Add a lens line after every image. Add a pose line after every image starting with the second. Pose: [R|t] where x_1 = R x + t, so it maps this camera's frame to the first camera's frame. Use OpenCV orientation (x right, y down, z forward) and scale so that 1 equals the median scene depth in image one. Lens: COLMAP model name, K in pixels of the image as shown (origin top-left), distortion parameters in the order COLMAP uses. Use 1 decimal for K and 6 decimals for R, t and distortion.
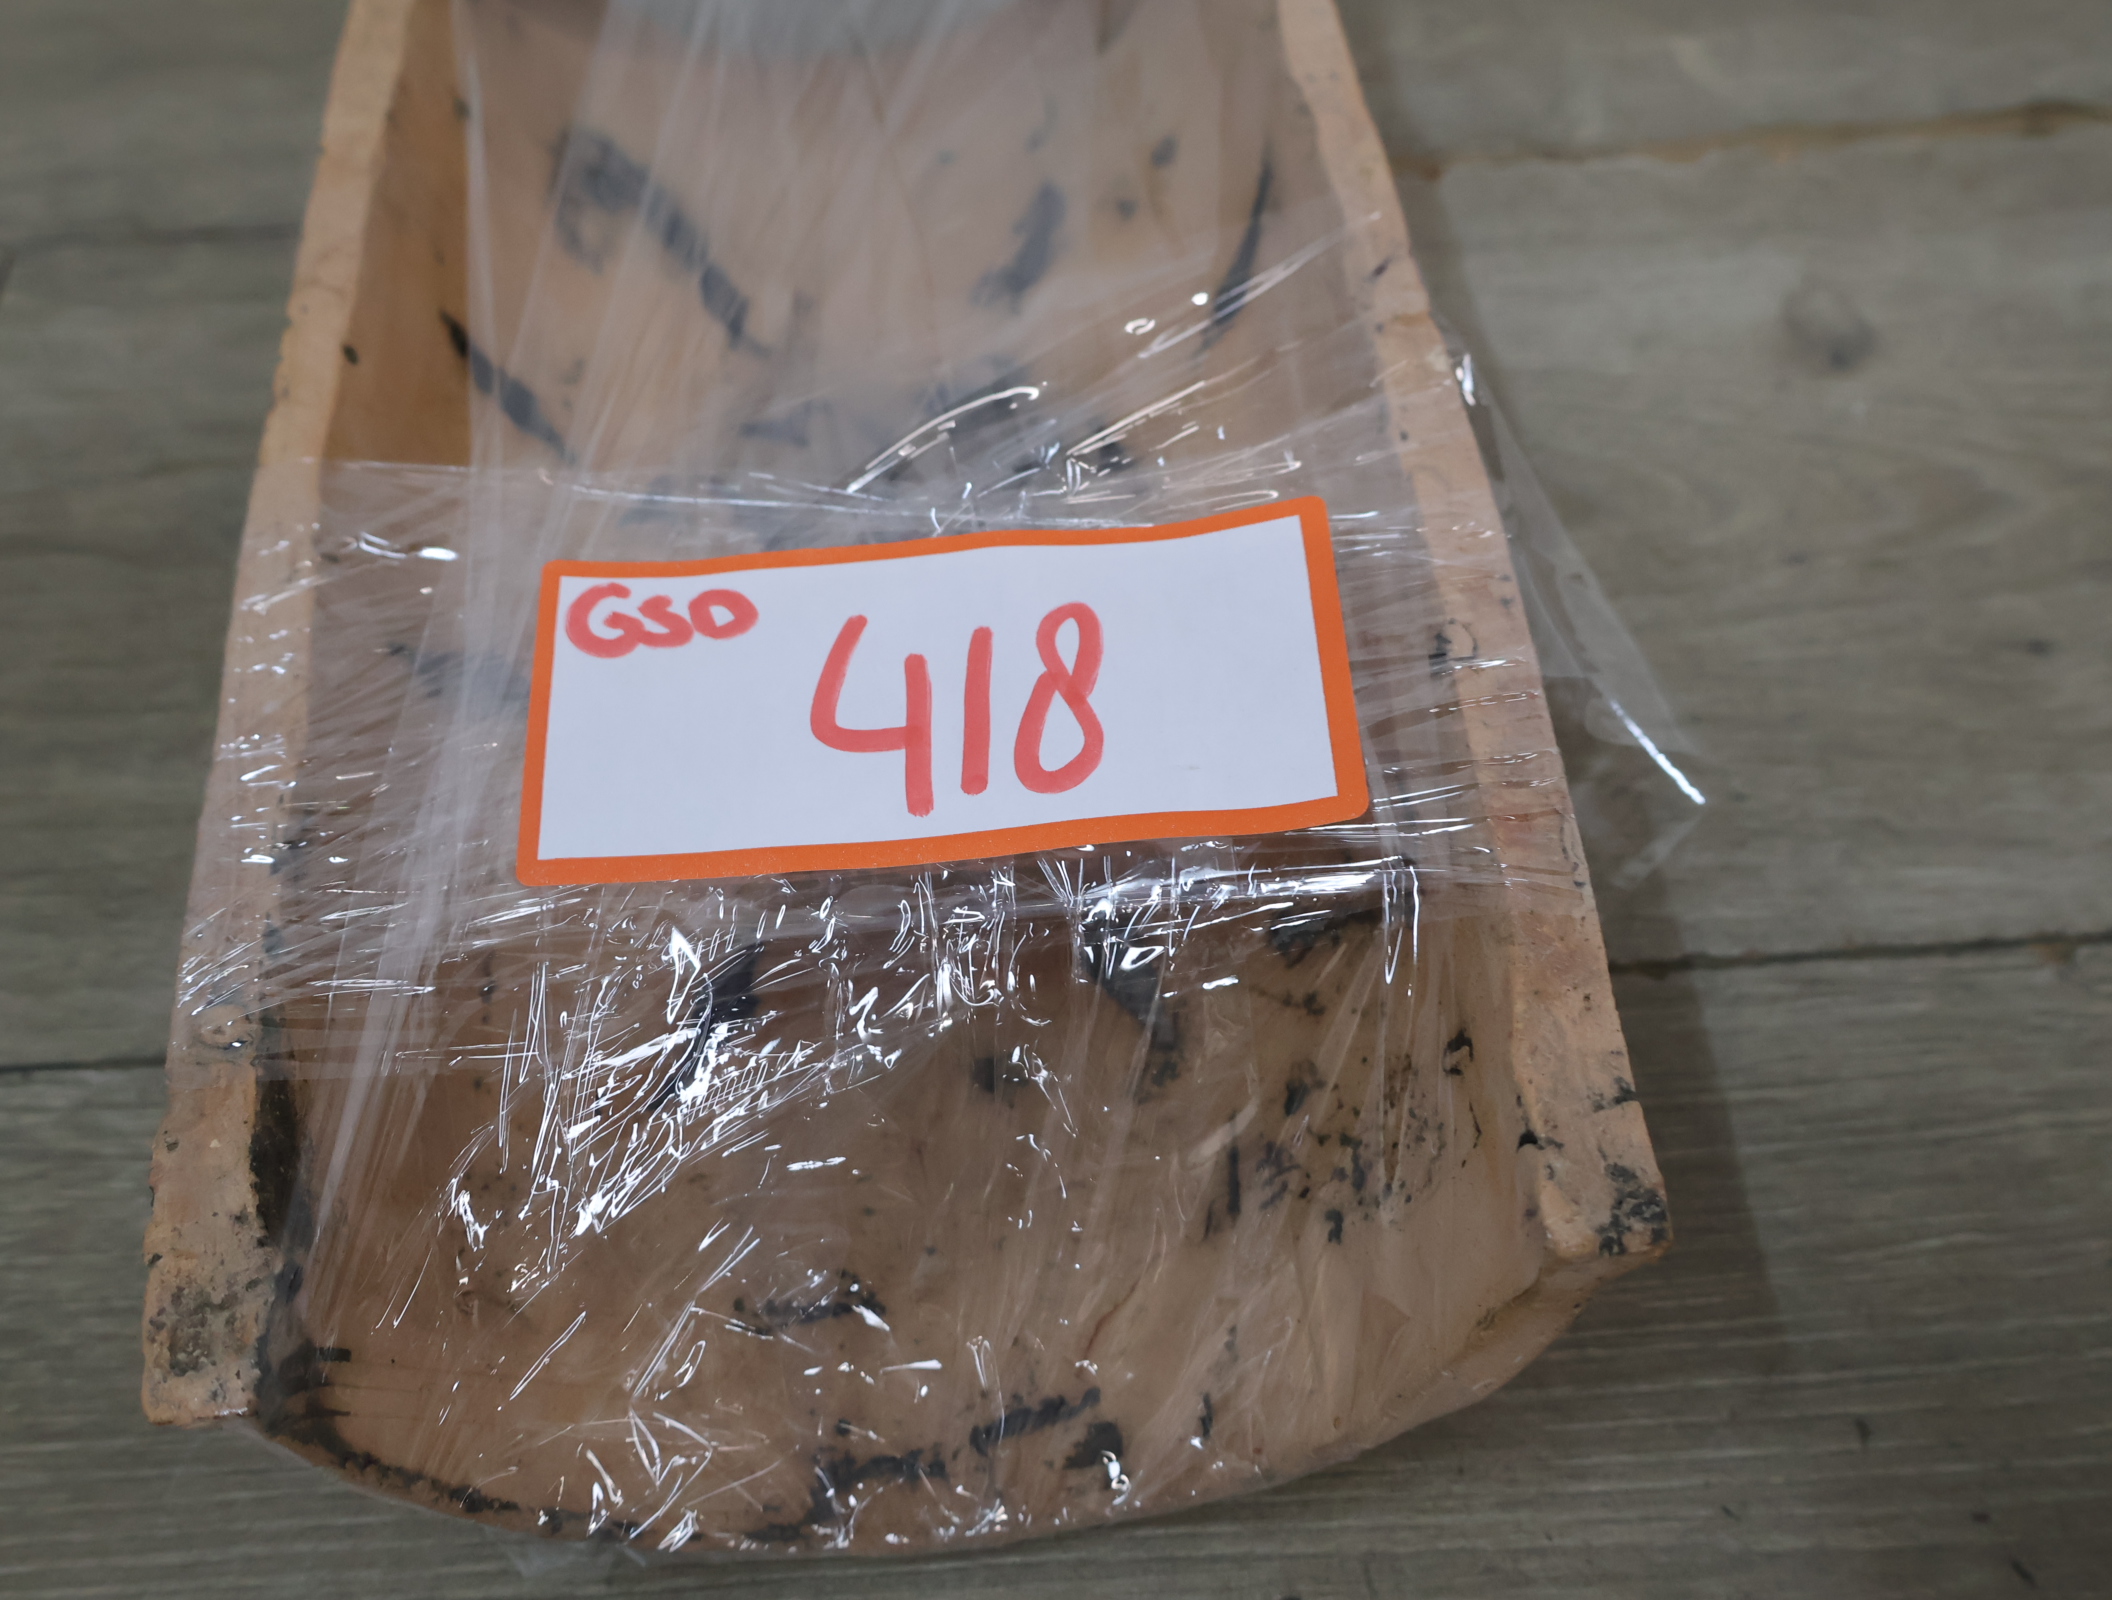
lens RADIAL K [[2186.5, 0, 1051.3], [0, 2186.5, 800.5], [0, 0, 1]] dist [0.015999, 0.002009]
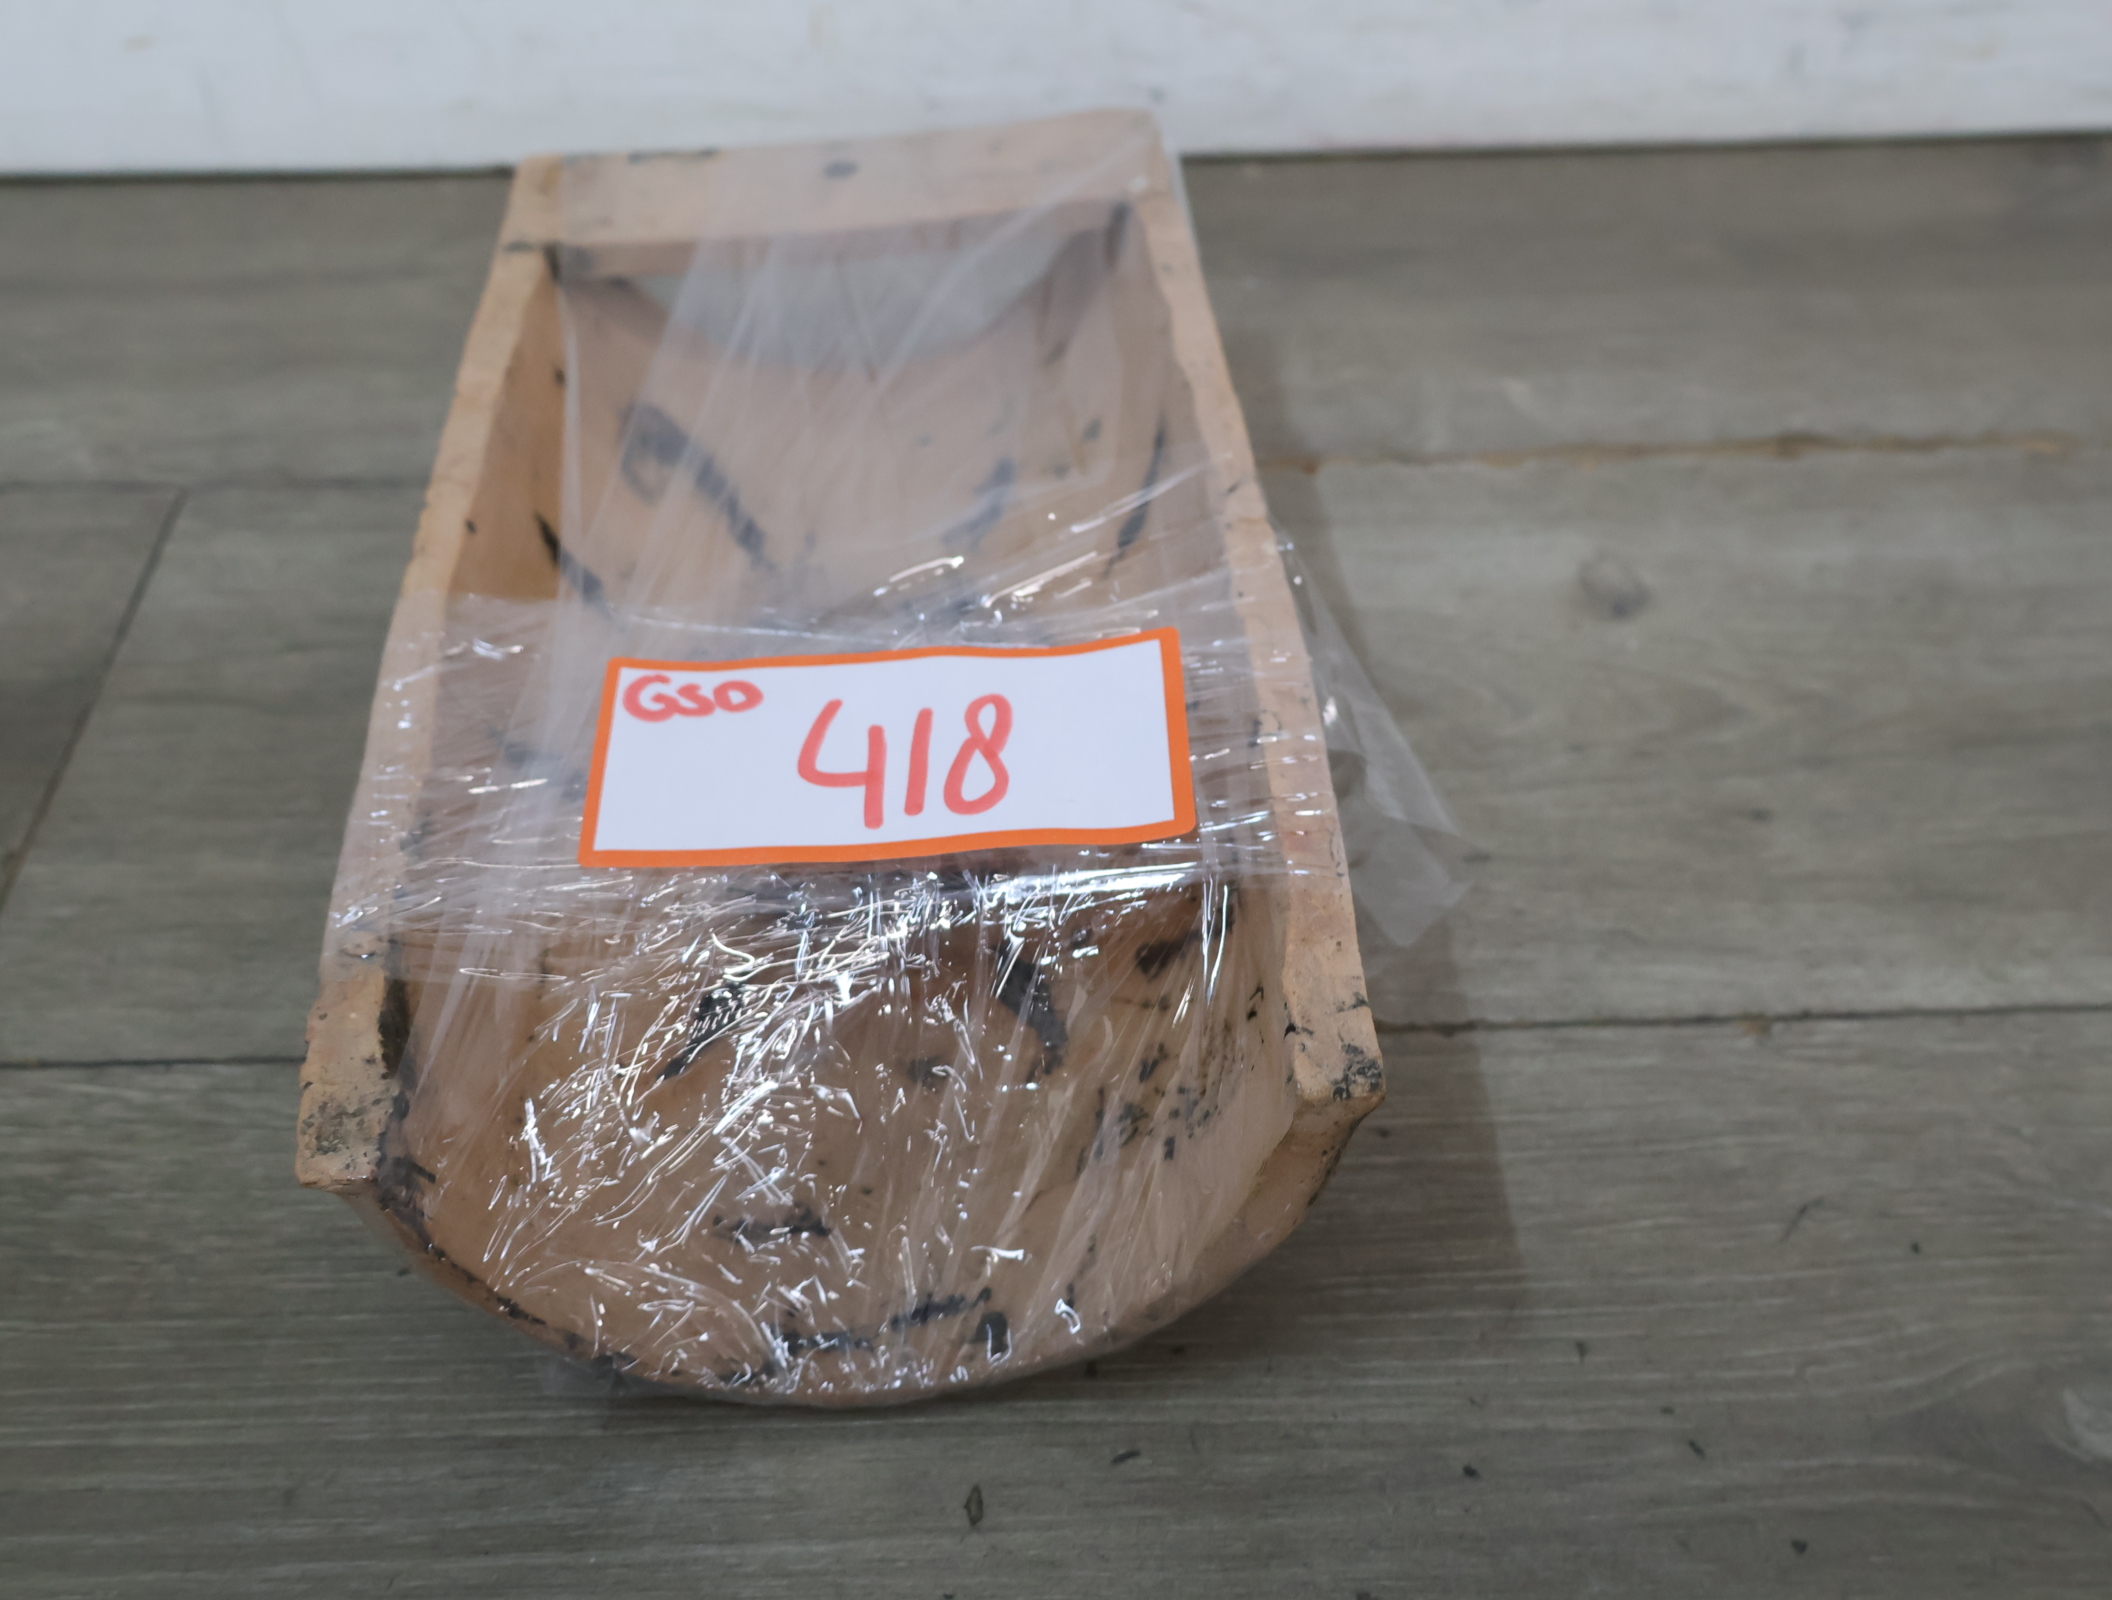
lens RADIAL K [[2186.5, 0, 1051.3], [0, 2186.5, 800.5], [0, 0, 1]] dist [0.015999, 0.002009]
pose [[0.999438, 0.033519, -0.000021, 0.052180], [-0.032956, 0.982543, -0.183095, 0.240352], [-0.006117, 0.182993, 0.983095, -0.362014]]
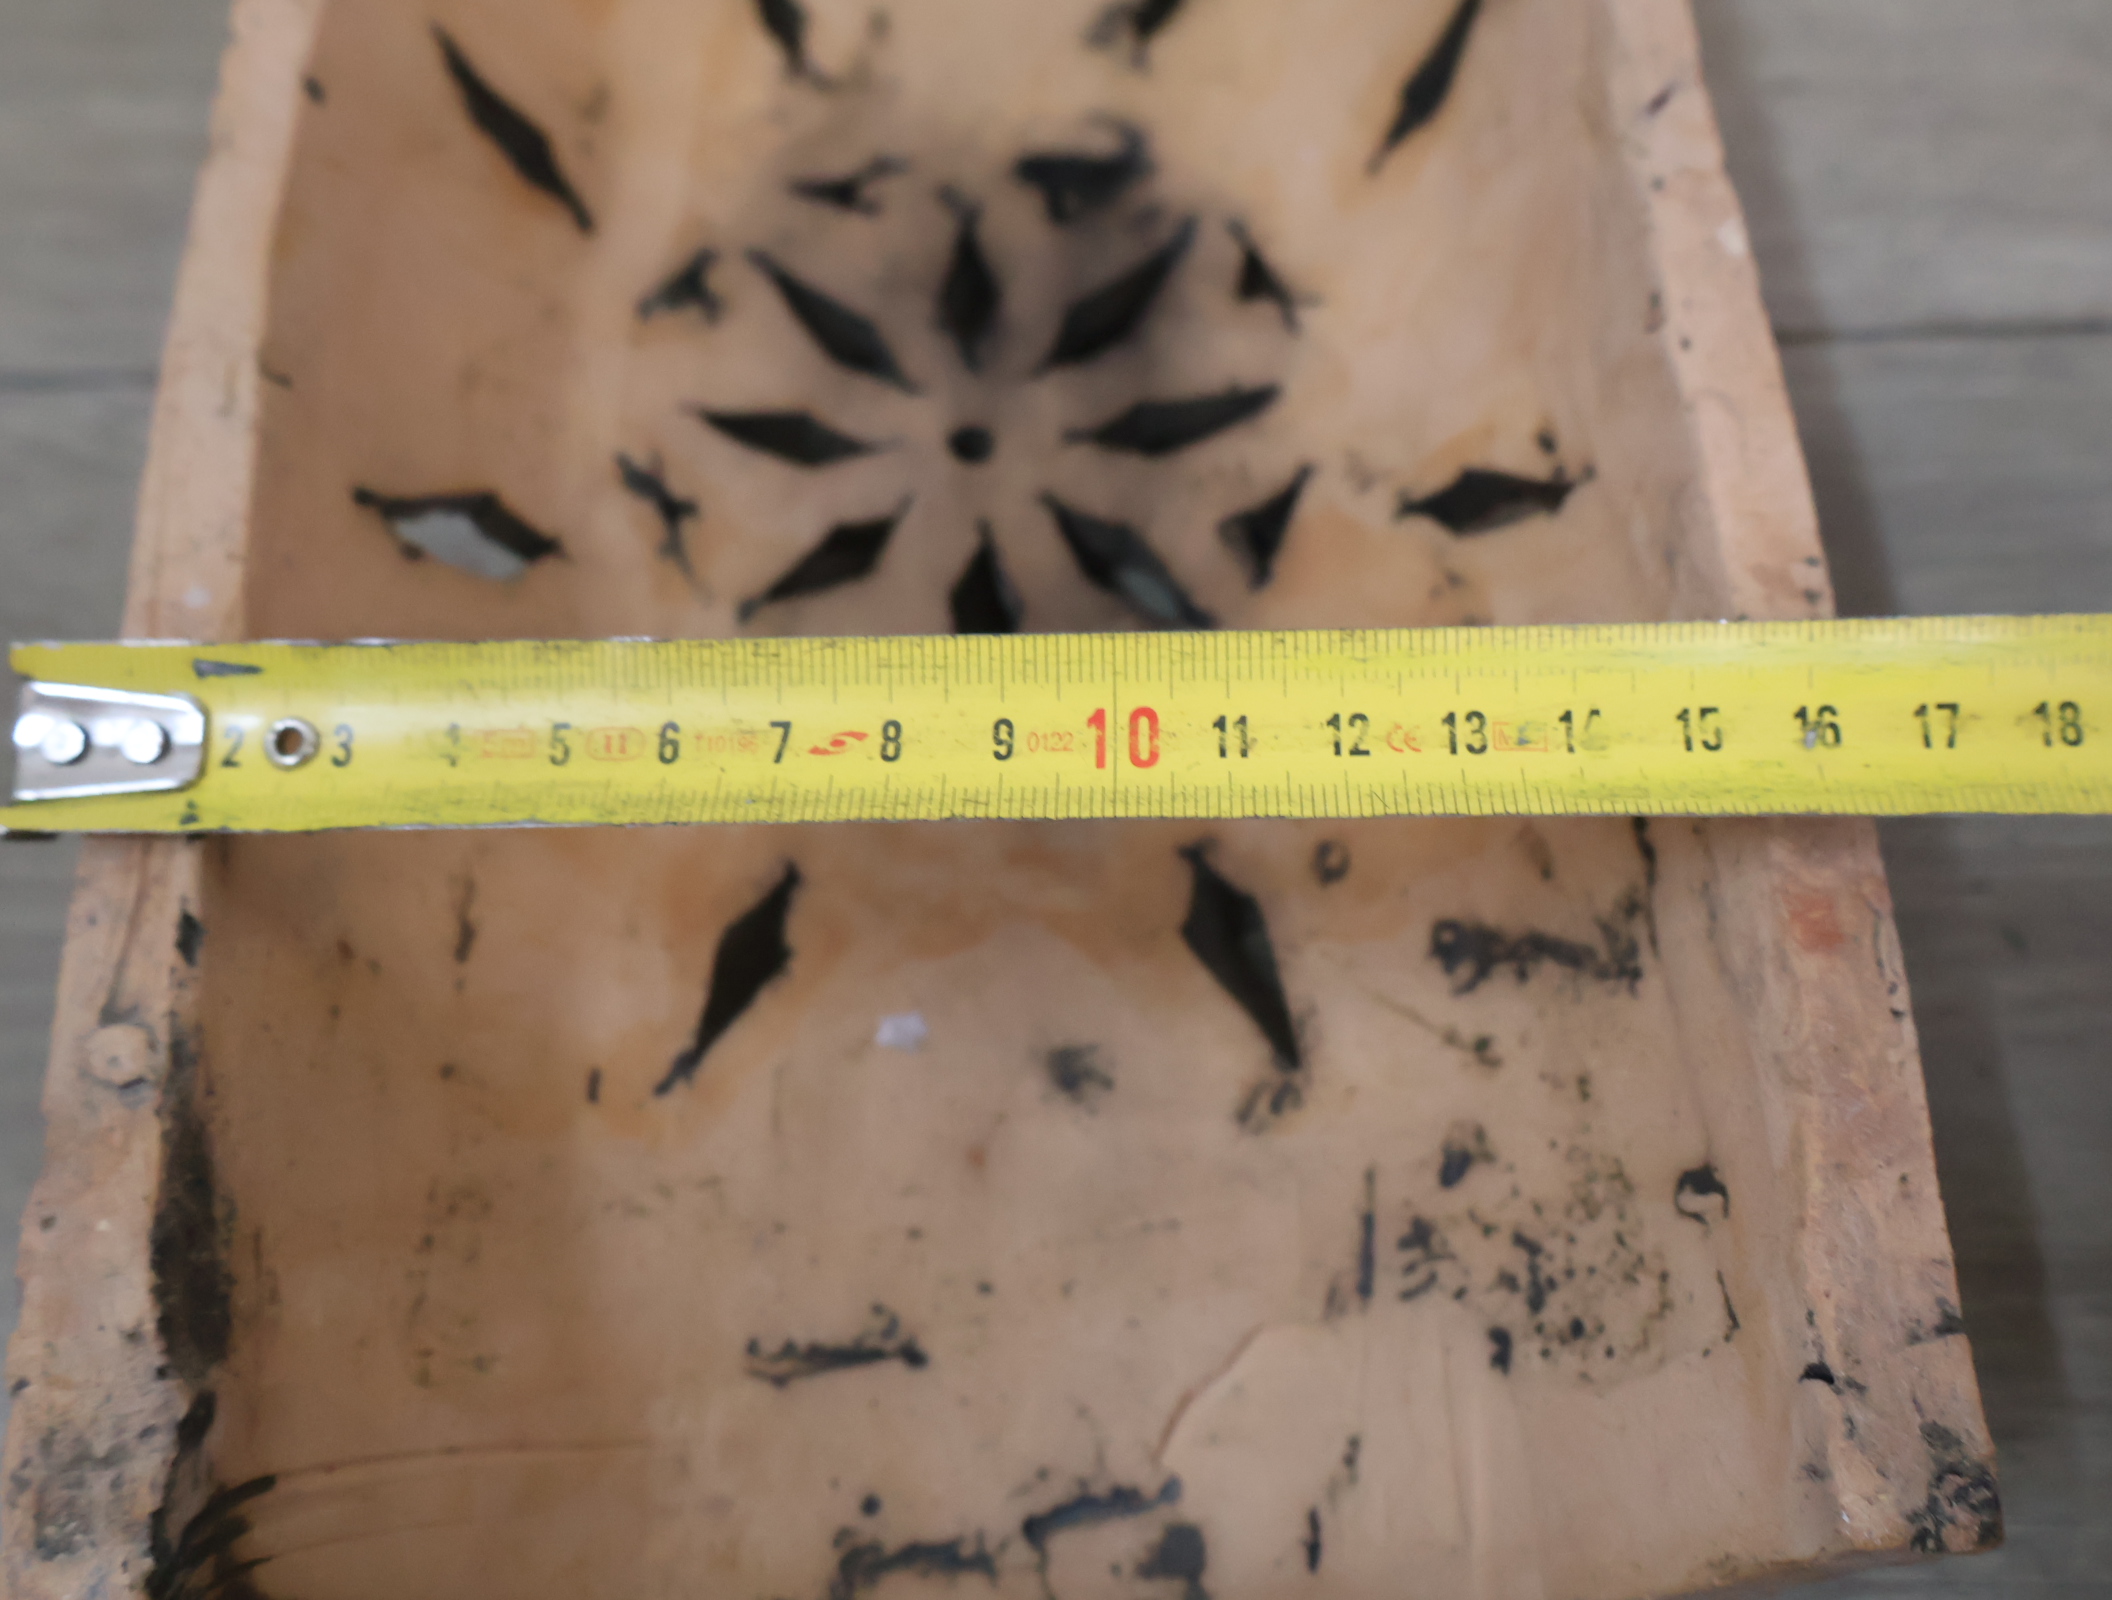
lens RADIAL K [[2186.5, 0, 1051.3], [0, 2186.5, 800.5], [0, 0, 1]] dist [0.015999, 0.002009]
pose [[0.996414, 0.080060, 0.027363, -0.078148], [-0.083409, 0.983742, 0.159045, -0.126578], [-0.014185, -0.160757, 0.986892, 0.242271]]
